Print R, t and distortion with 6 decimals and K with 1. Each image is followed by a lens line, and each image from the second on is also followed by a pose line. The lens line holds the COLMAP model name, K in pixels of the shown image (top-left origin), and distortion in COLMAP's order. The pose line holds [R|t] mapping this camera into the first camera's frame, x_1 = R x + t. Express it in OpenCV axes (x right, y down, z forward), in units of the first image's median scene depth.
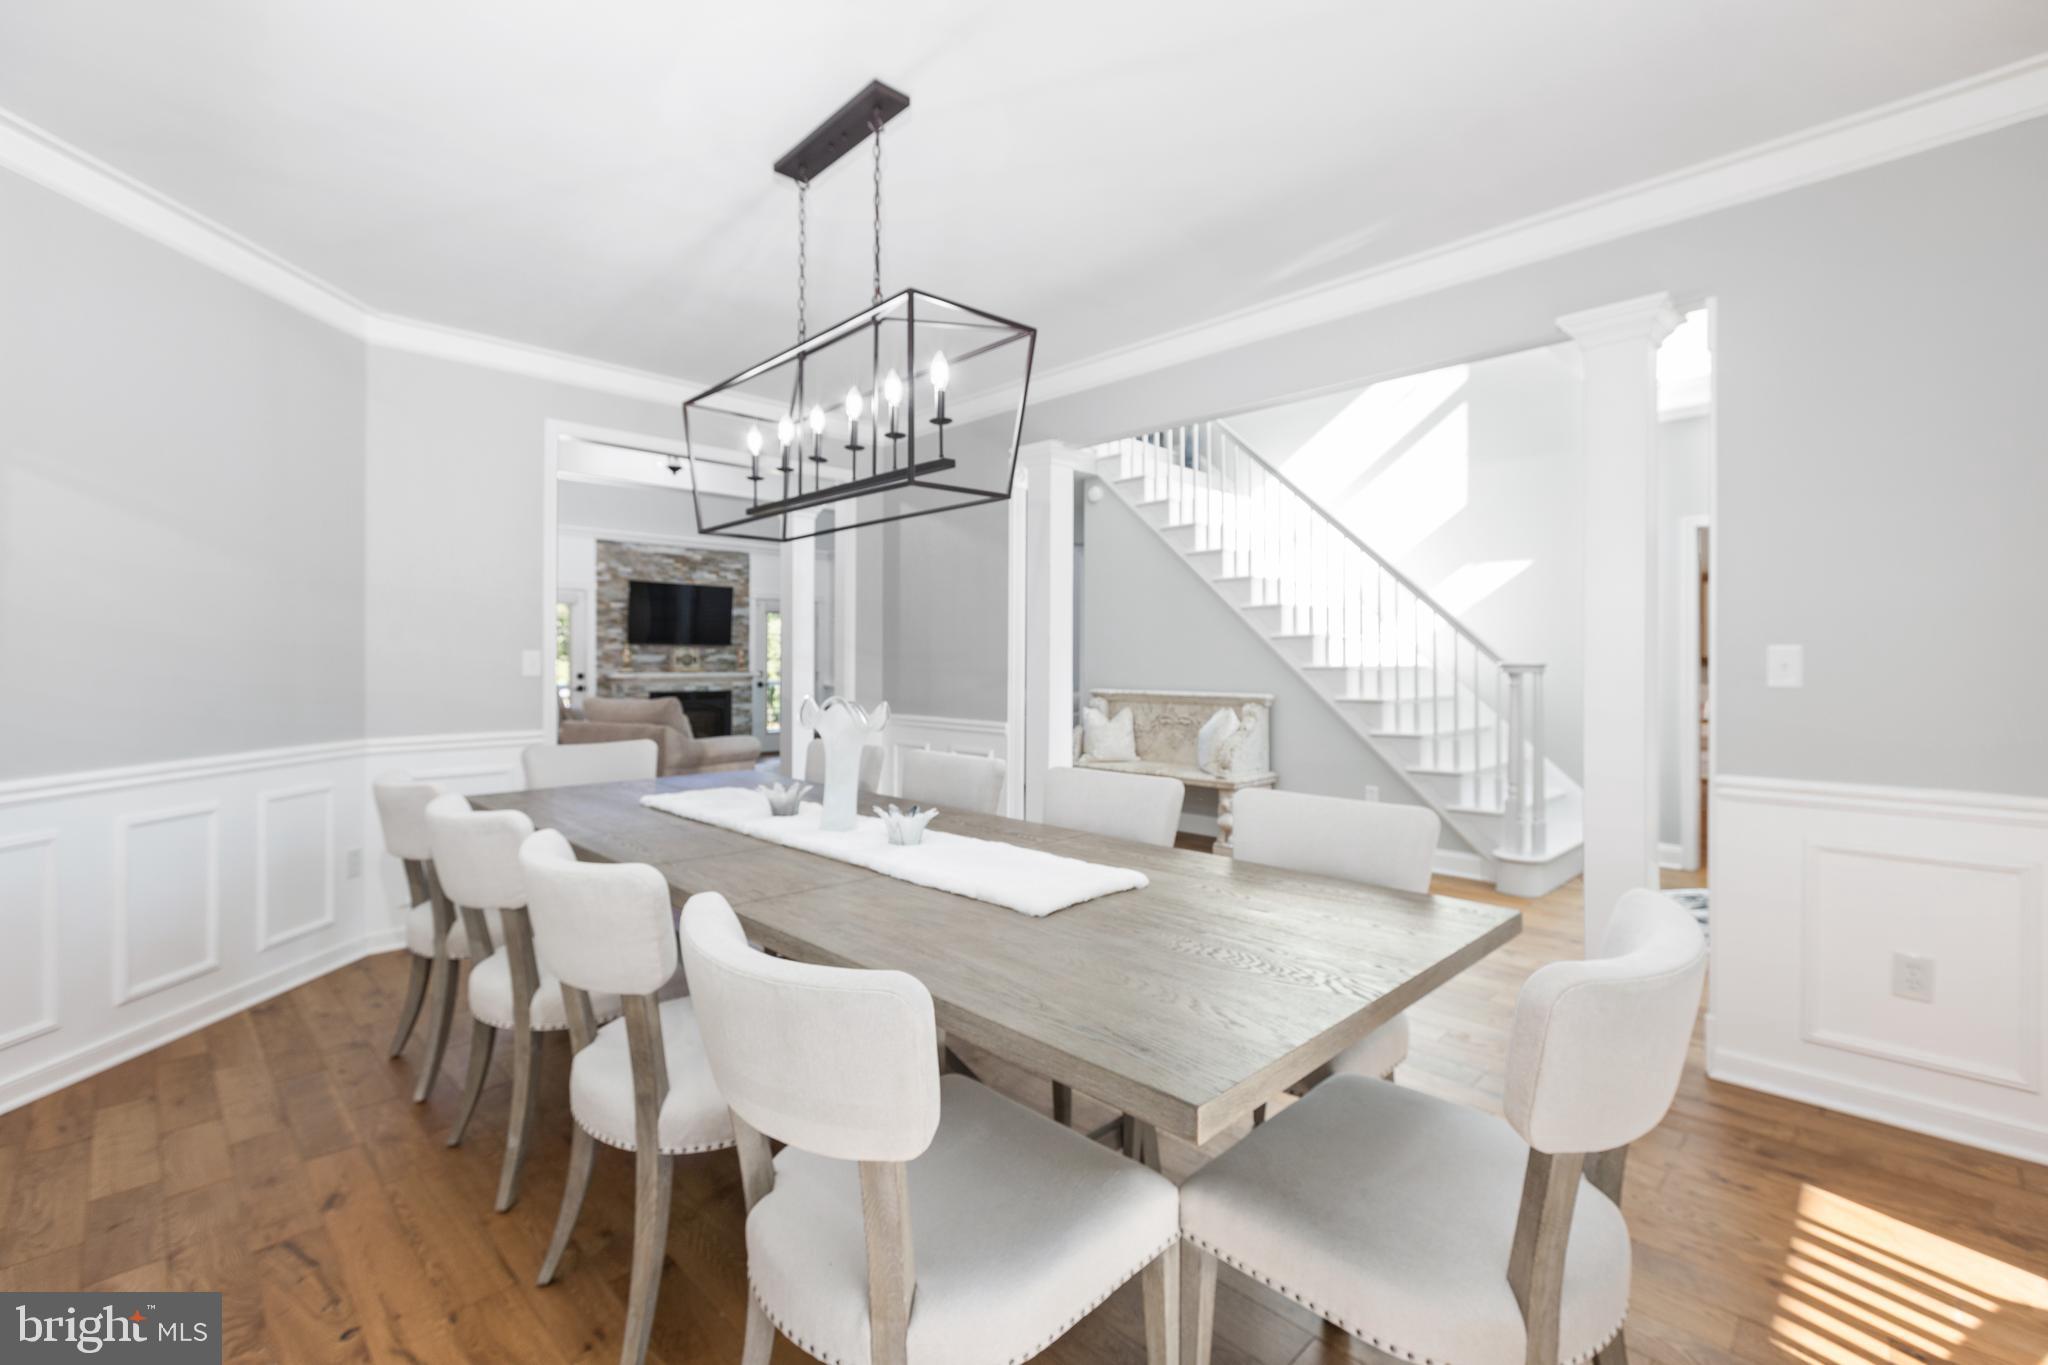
lens RADIAL K [[844.2, 0, 1024.0], [0, 844.2, 682.5], [0, 0, 1]] dist [0.019392, 0.000019]
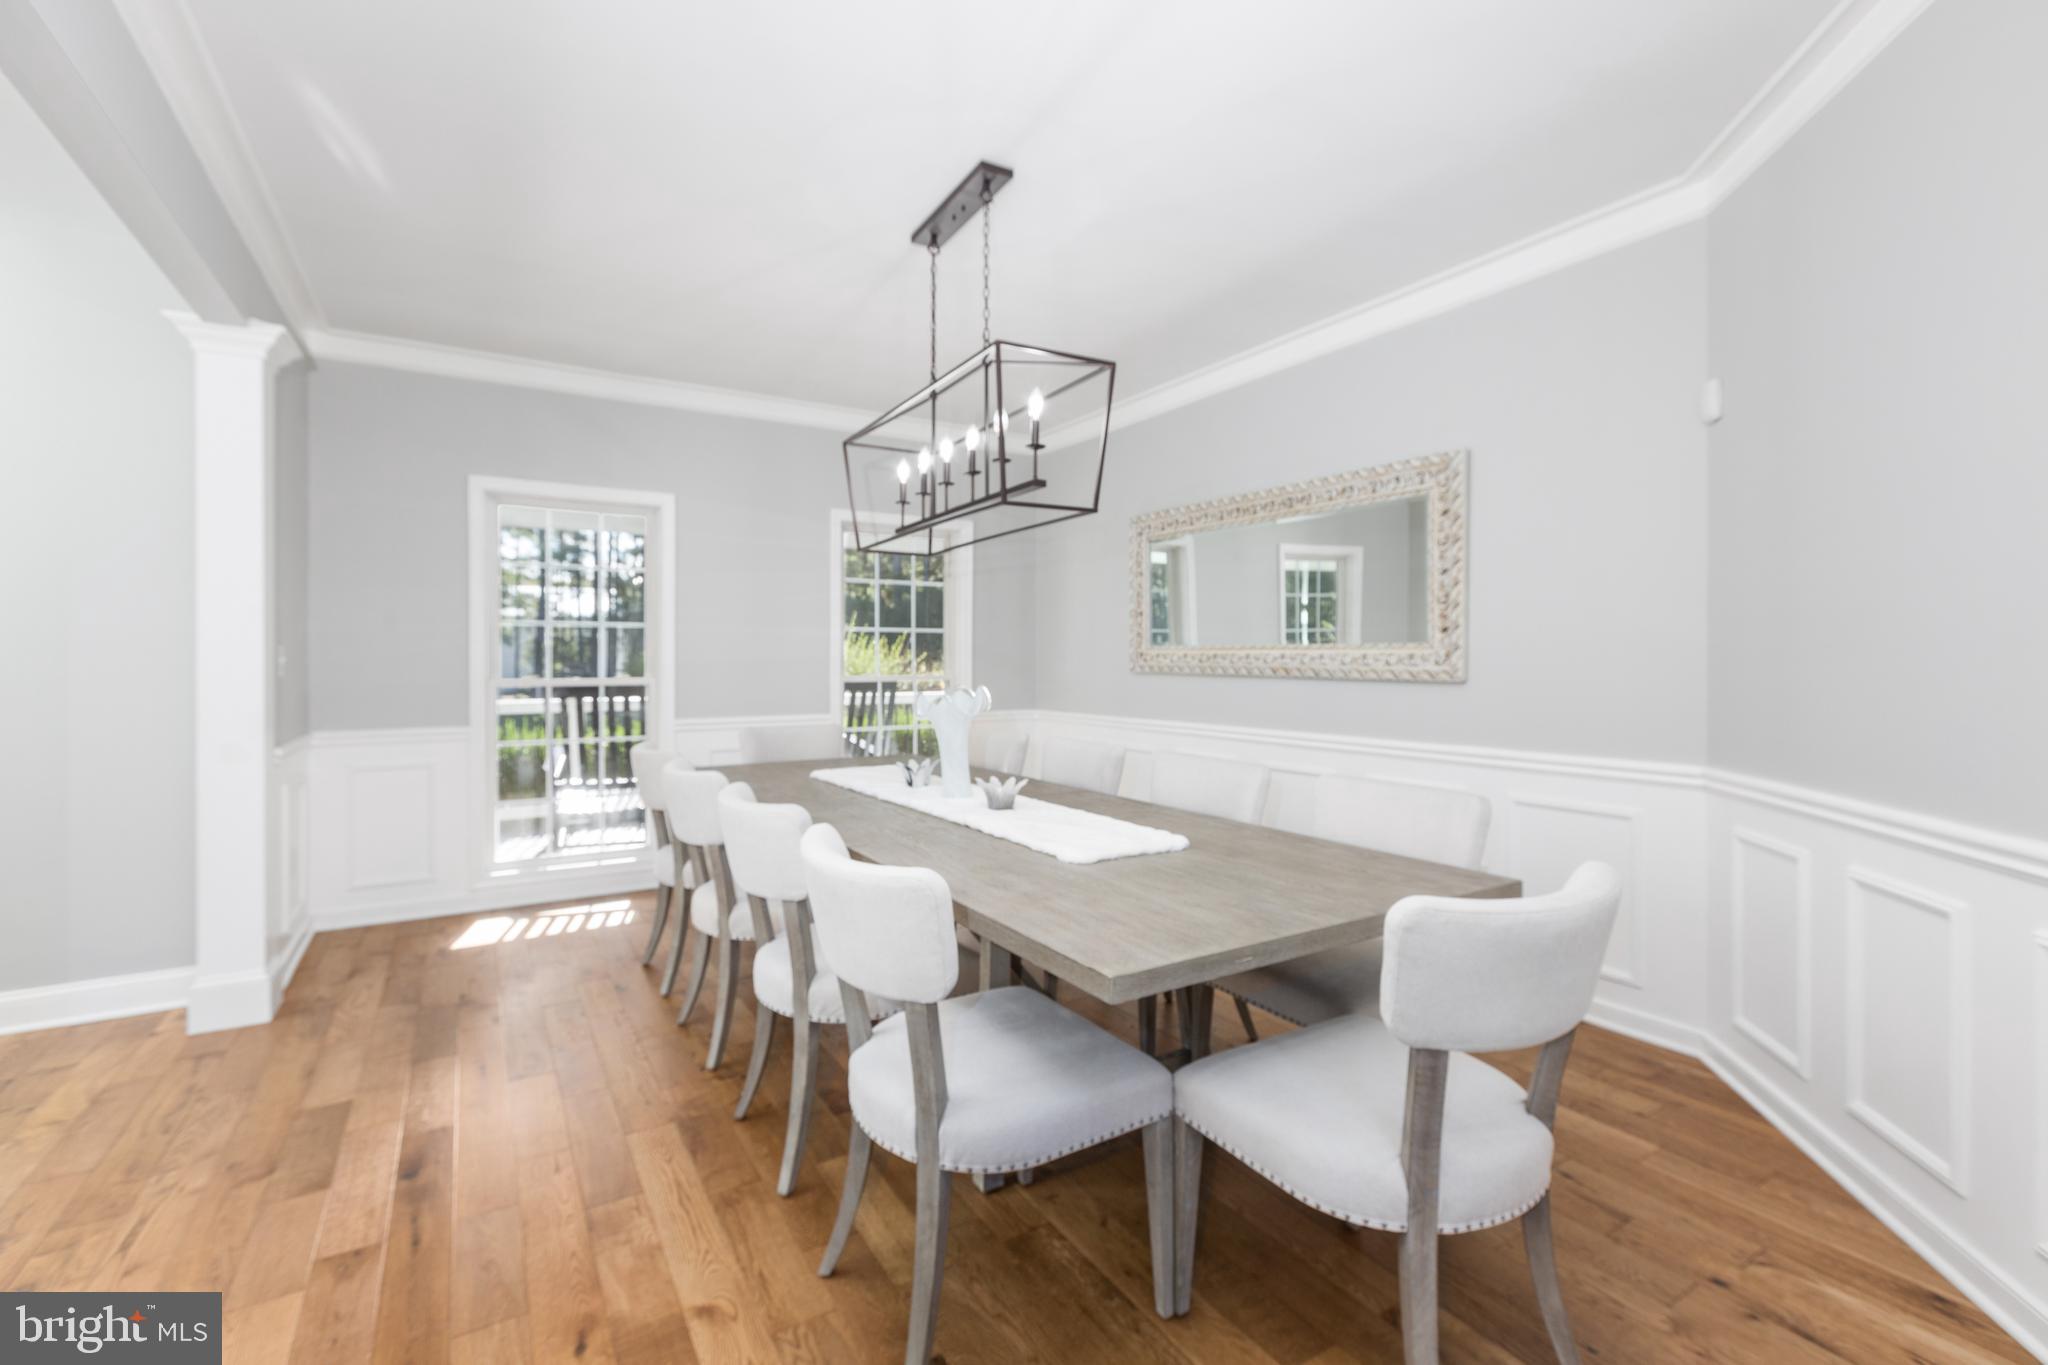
lens RADIAL K [[896.6, 0, 1024.0], [0, 896.6, 682.5], [0, 0, 1]] dist [0.001090, 0.000051]
pose [[0.965961, -0.001042, -0.258685, 0.200182], [0.003656, 0.999947, 0.009623, 0.001961], [0.258661, -0.010241, 0.965914, -0.196336]]
